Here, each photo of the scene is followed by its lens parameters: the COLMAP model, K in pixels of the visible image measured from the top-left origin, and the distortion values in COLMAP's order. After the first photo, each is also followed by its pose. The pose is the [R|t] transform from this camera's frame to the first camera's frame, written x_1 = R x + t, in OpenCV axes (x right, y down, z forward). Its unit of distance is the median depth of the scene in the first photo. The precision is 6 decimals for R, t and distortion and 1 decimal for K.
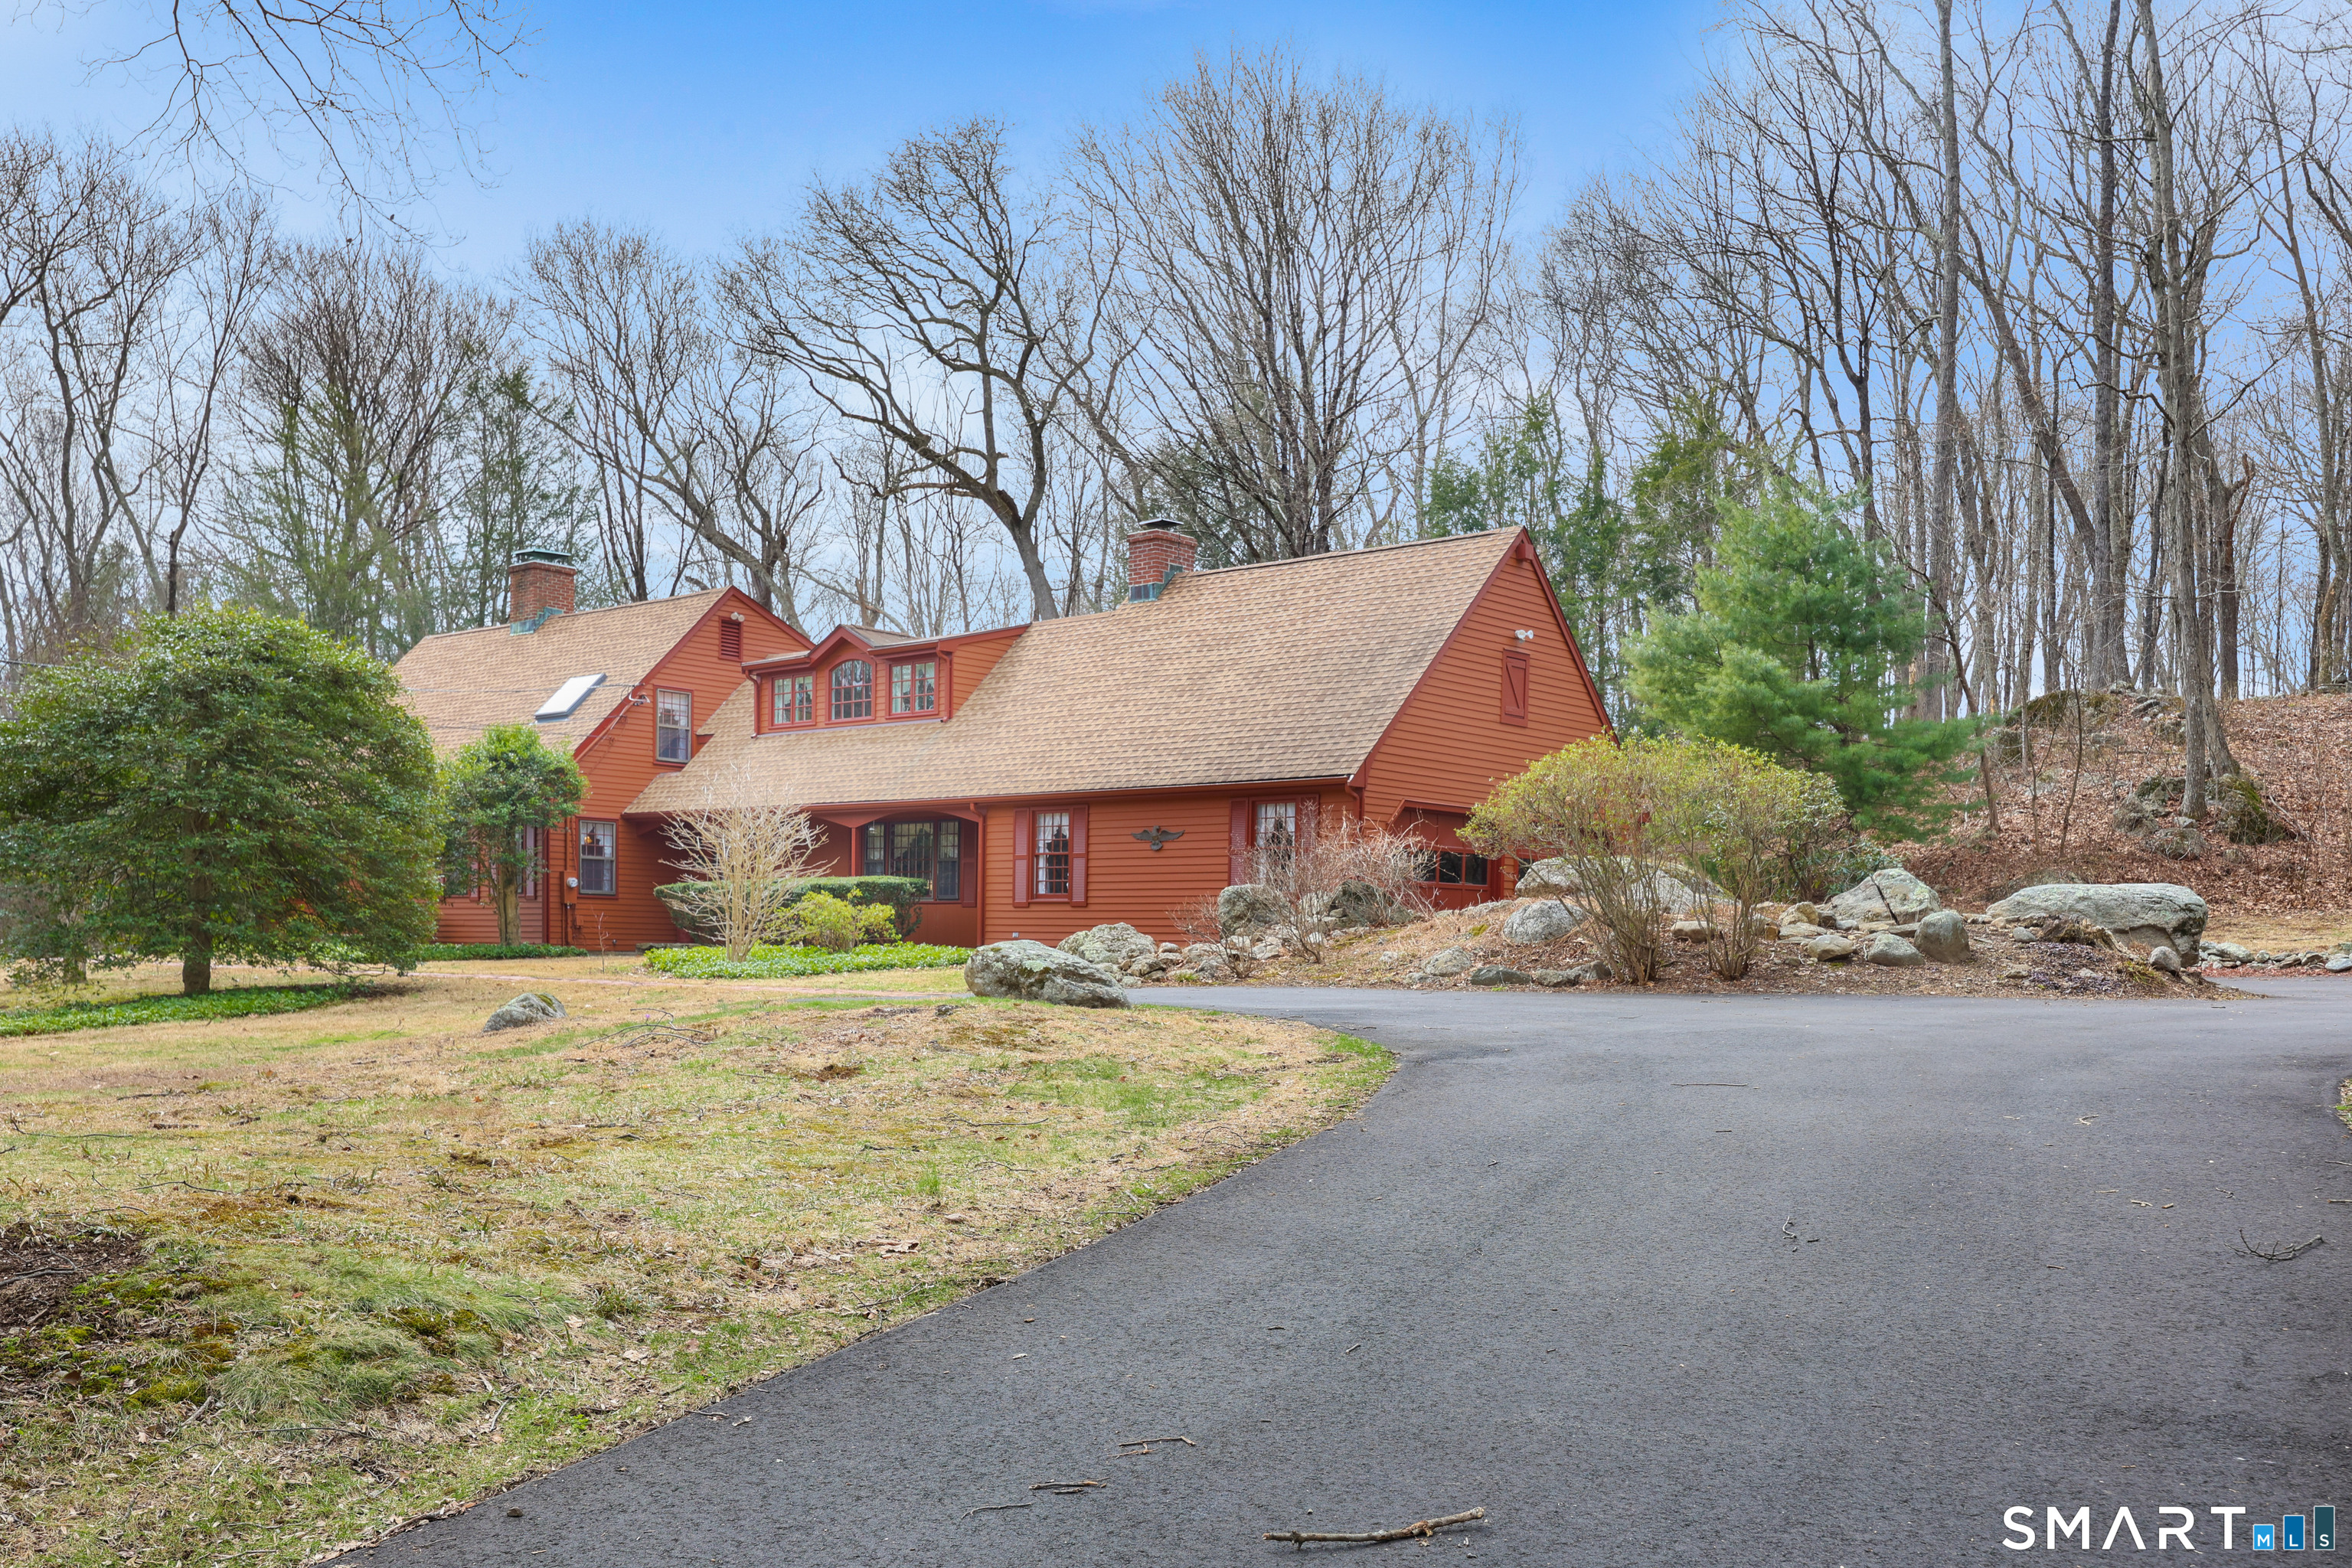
lens RADIAL K [[2170.1, 0, 1175.7], [0, 2170.1, 784.5], [0, 0, 1]] dist [0.004865, 0.000000]
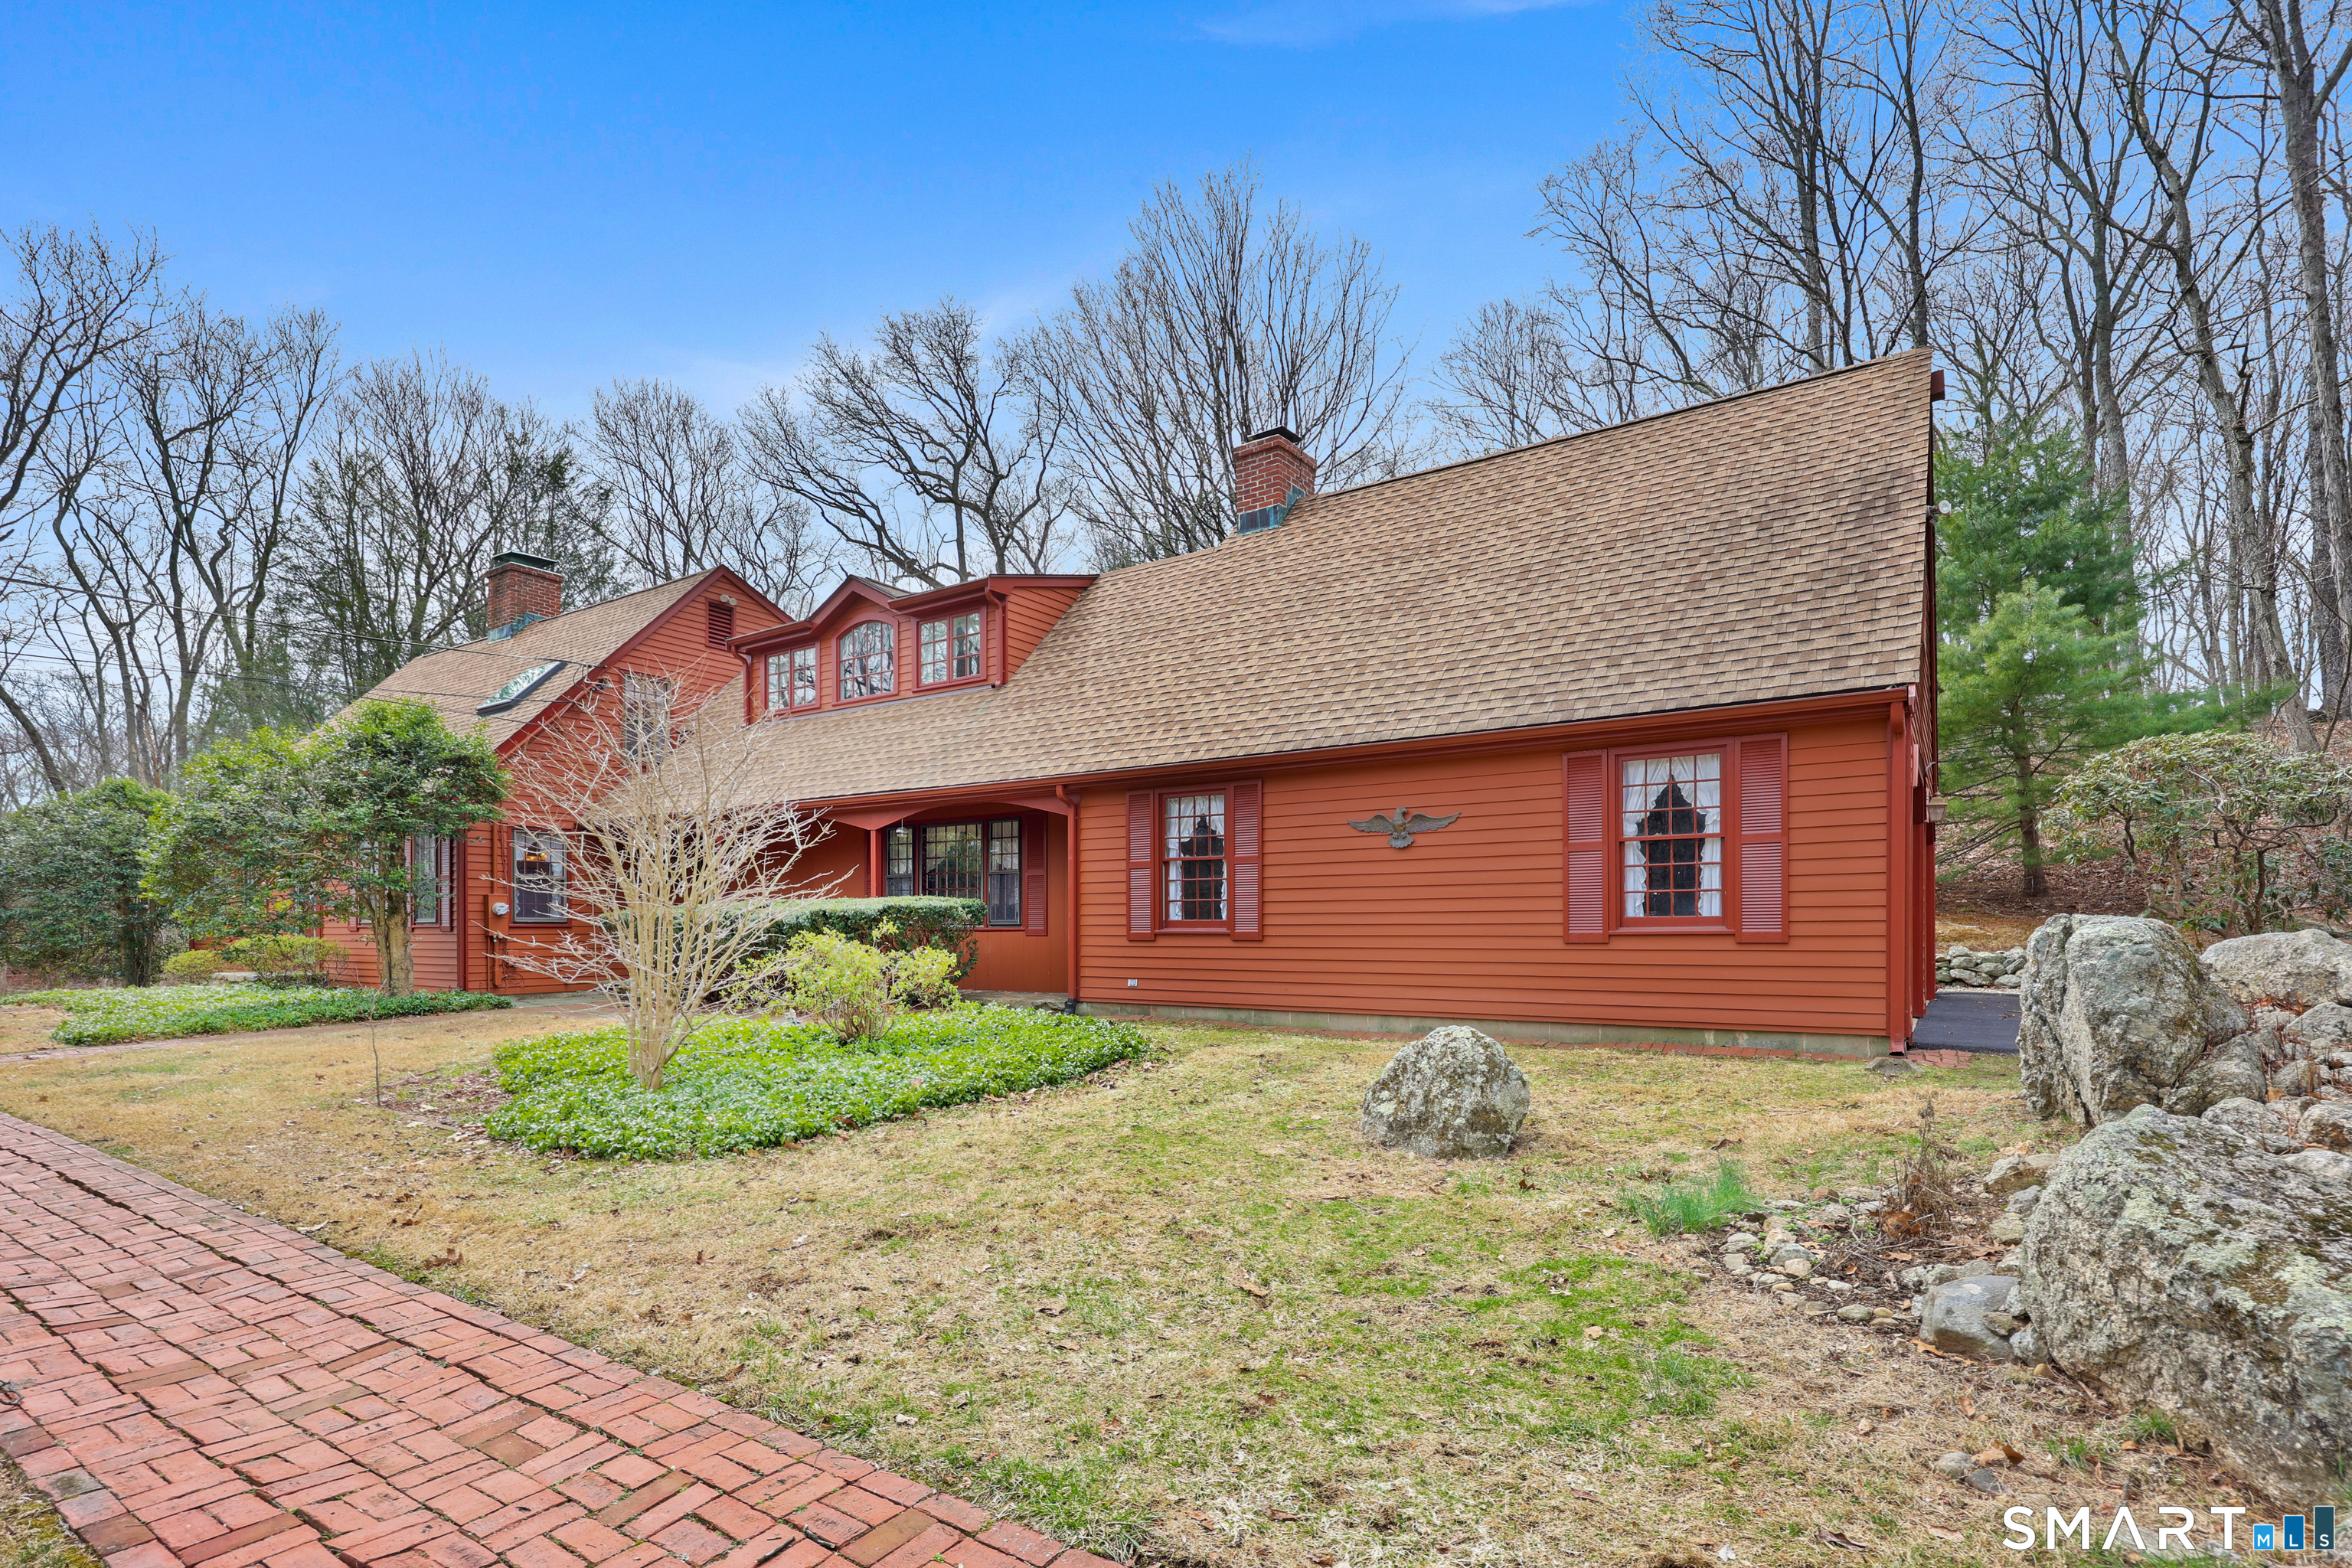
lens RADIAL K [[1092.6, 0, 1174.7], [0, 1092.6, 839.9], [0, 0, 1]] dist [-0.001201, 0.000109]
pose [[0.990261, -0.008954, 0.138935, -0.099583], [0.008980, 0.999960, 0.000443, 0.024130], [-0.138933, 0.000809, 0.990301, 0.625726]]
